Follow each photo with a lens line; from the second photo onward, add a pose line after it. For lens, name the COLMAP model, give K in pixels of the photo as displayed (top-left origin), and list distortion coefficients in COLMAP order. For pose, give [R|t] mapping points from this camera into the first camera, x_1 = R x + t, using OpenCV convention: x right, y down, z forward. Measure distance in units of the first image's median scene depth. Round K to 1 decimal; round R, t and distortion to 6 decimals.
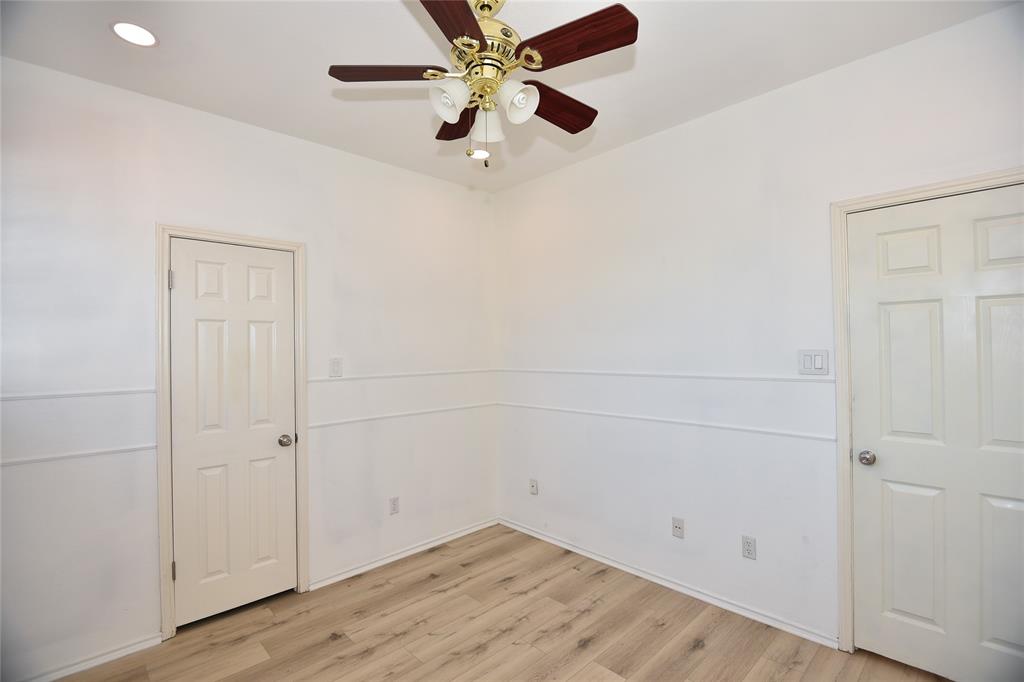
lens RADIAL K [[466.7, 0, 516.0], [0, 466.7, 352.4], [0, 0, 1]] dist [-0.020030, -0.001031]
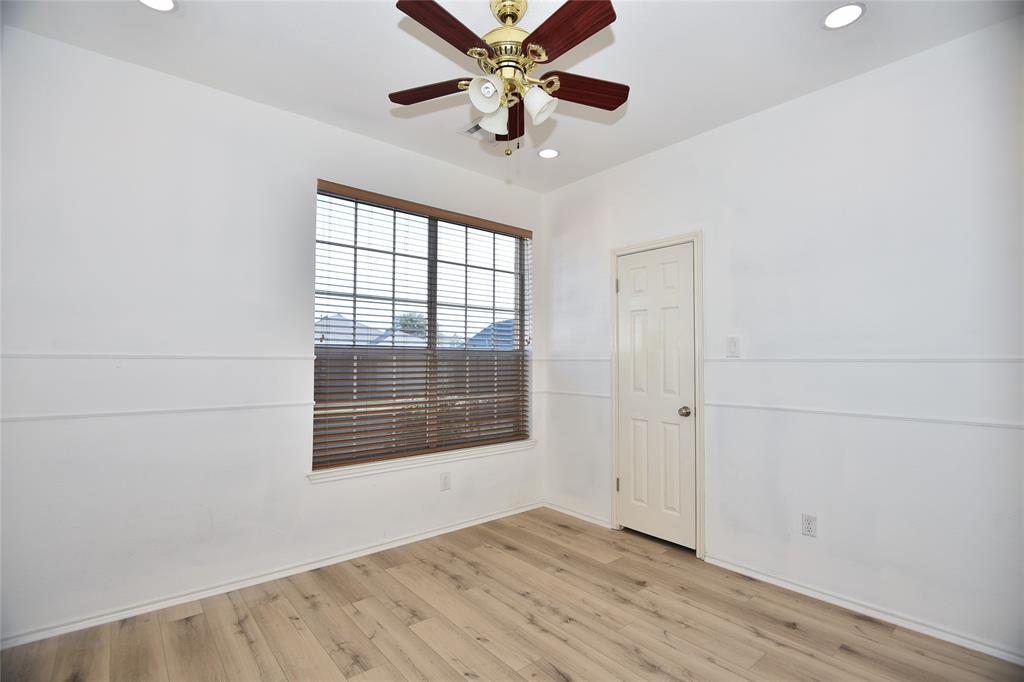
lens RADIAL K [[466.7, 0, 516.0], [0, 466.7, 352.4], [0, 0, 1]] dist [-0.020030, -0.001031]
pose [[-0.058749, -0.001447, -0.998272, 0.647284], [-0.010735, 0.999942, -0.000818, 0.052036], [0.998215, 0.010669, -0.058761, 0.654454]]
